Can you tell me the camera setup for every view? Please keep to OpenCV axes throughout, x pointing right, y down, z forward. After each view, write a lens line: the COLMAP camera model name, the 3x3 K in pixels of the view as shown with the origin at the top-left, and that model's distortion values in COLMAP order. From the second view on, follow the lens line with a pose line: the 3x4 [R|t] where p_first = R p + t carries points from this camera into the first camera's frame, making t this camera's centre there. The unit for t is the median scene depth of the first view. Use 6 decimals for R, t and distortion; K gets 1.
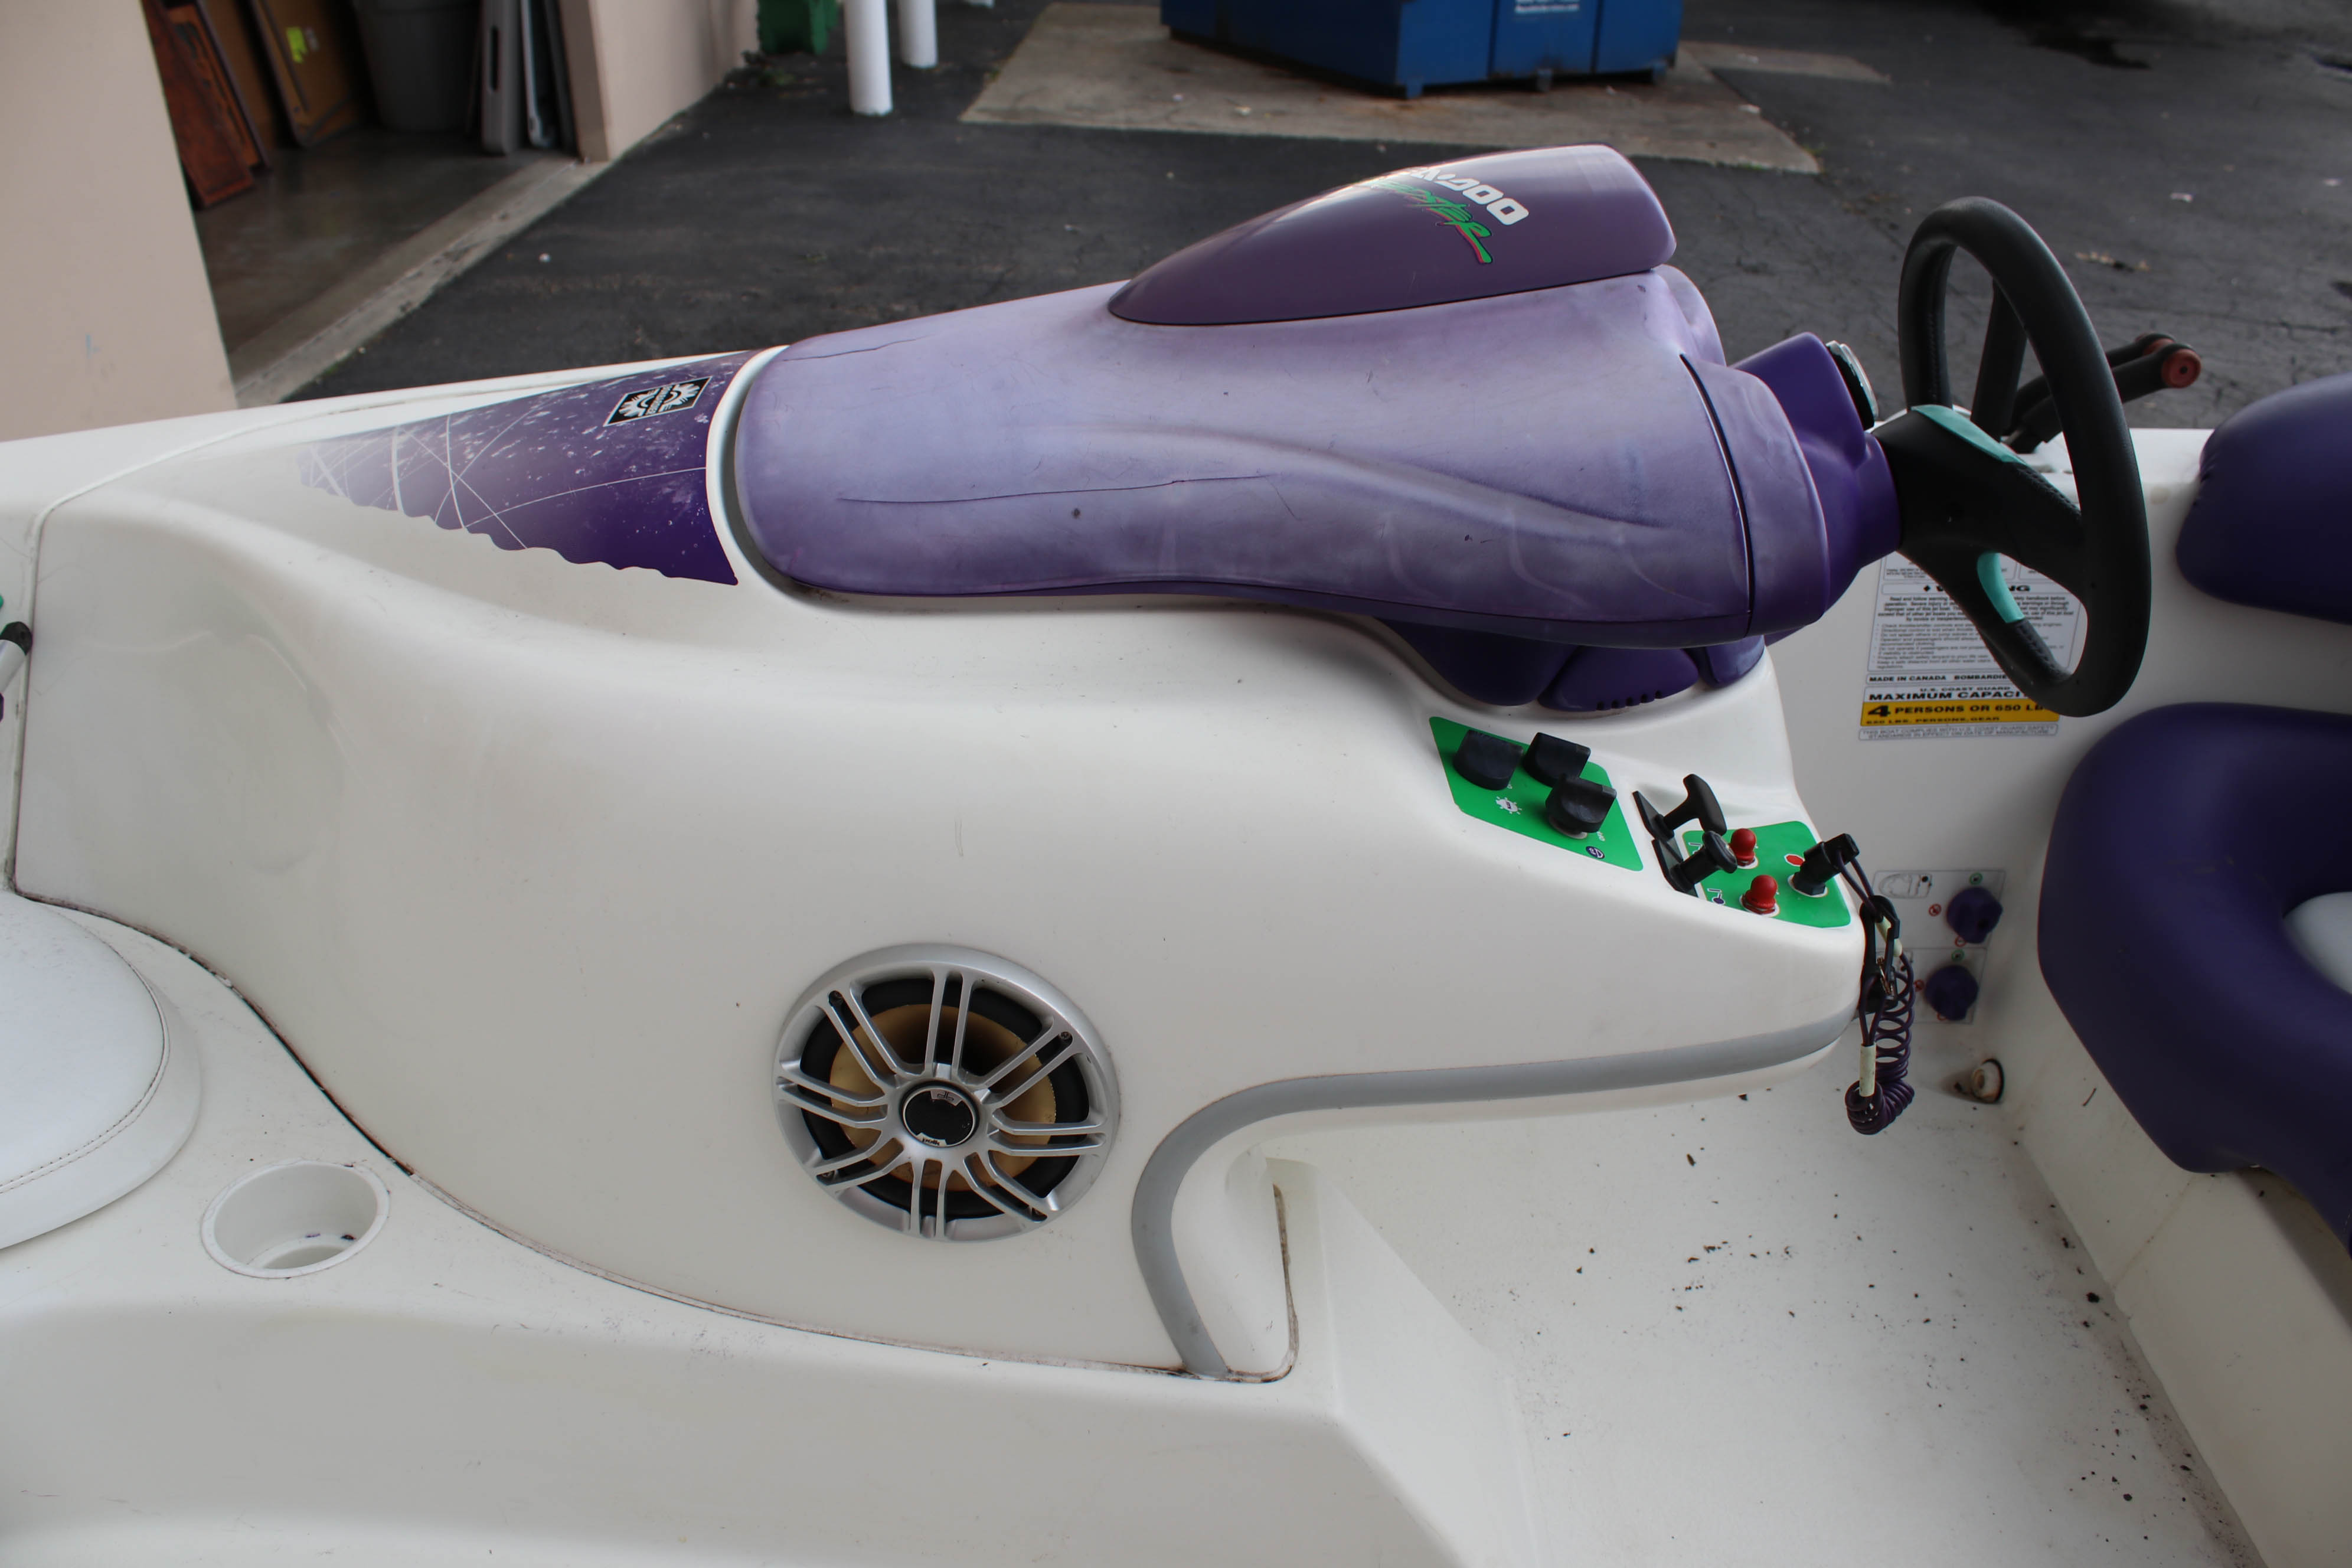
lens RADIAL K [[1950.9, 0, 1180.2], [0, 1950.9, 785.3], [0, 0, 1]] dist [-0.124373, 0.059809]
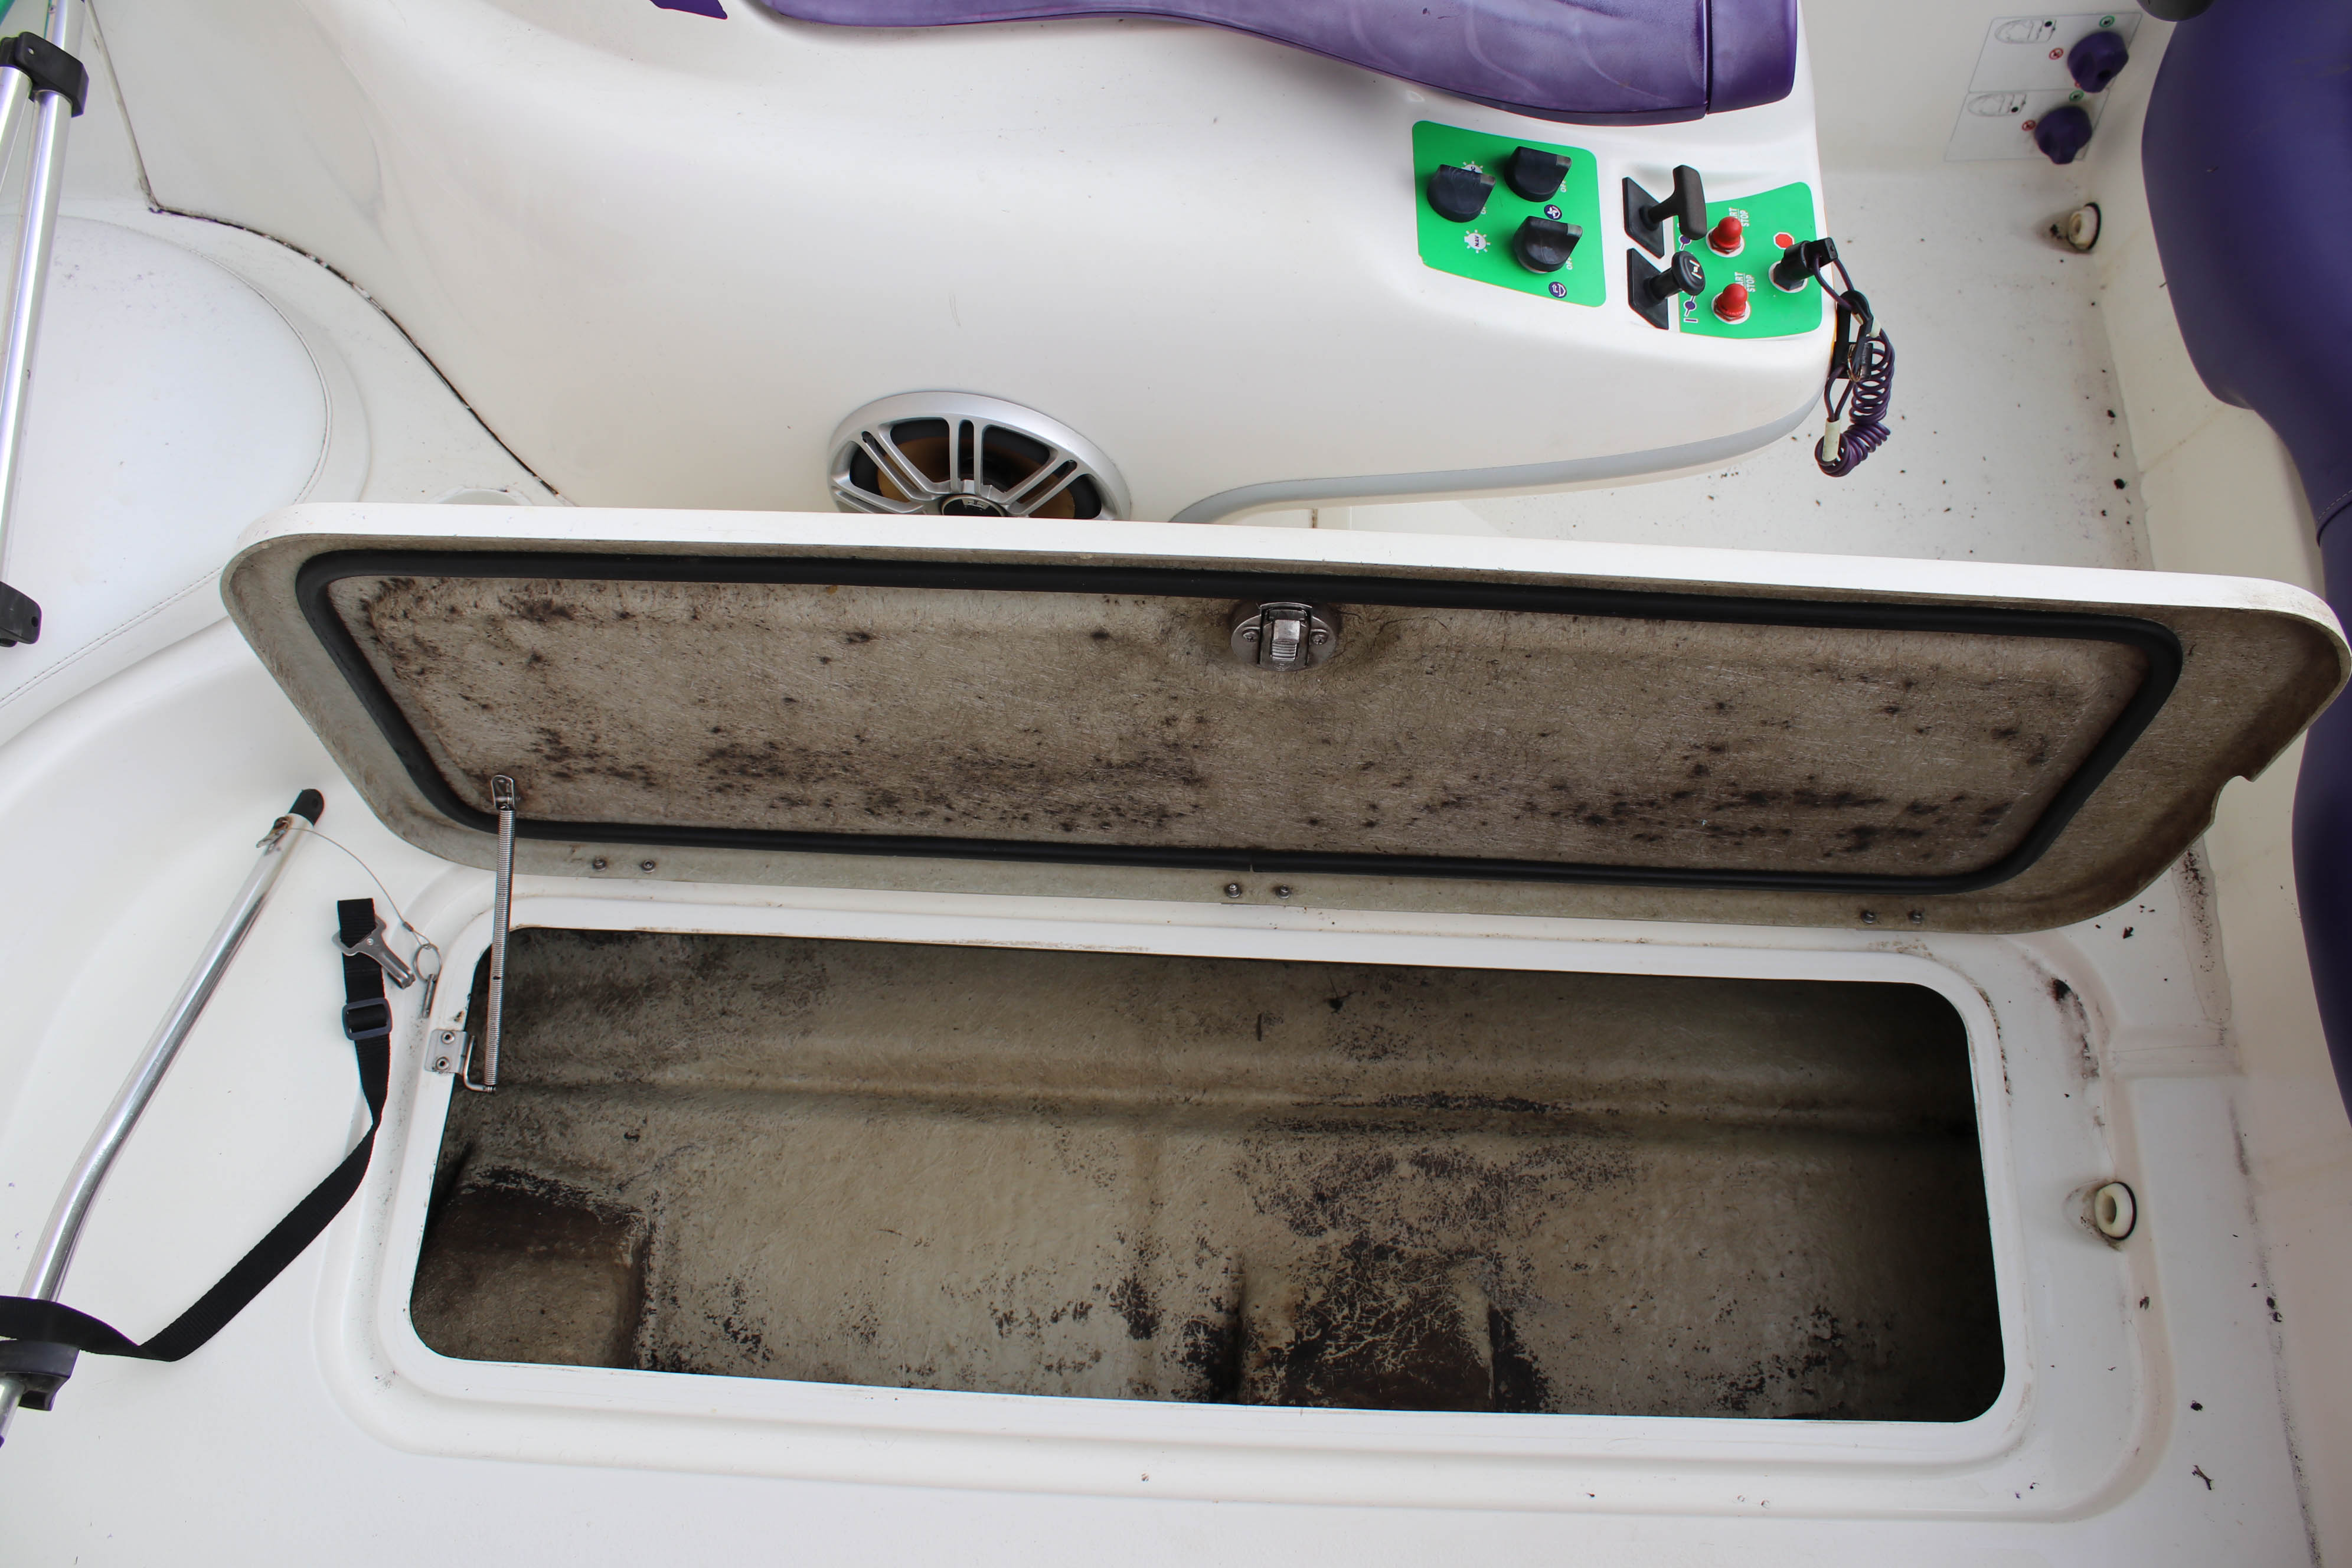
lens RADIAL K [[1950.9, 0, 1172.1], [0, 1950.9, 793.8], [0, 0, 1]] dist [-0.124373, 0.059809]
pose [[0.992109, 0.009952, -0.124987, 0.135444], [0.065005, 0.811579, 0.580615, -0.347866], [0.107215, -0.584157, 0.804528, -0.012810]]
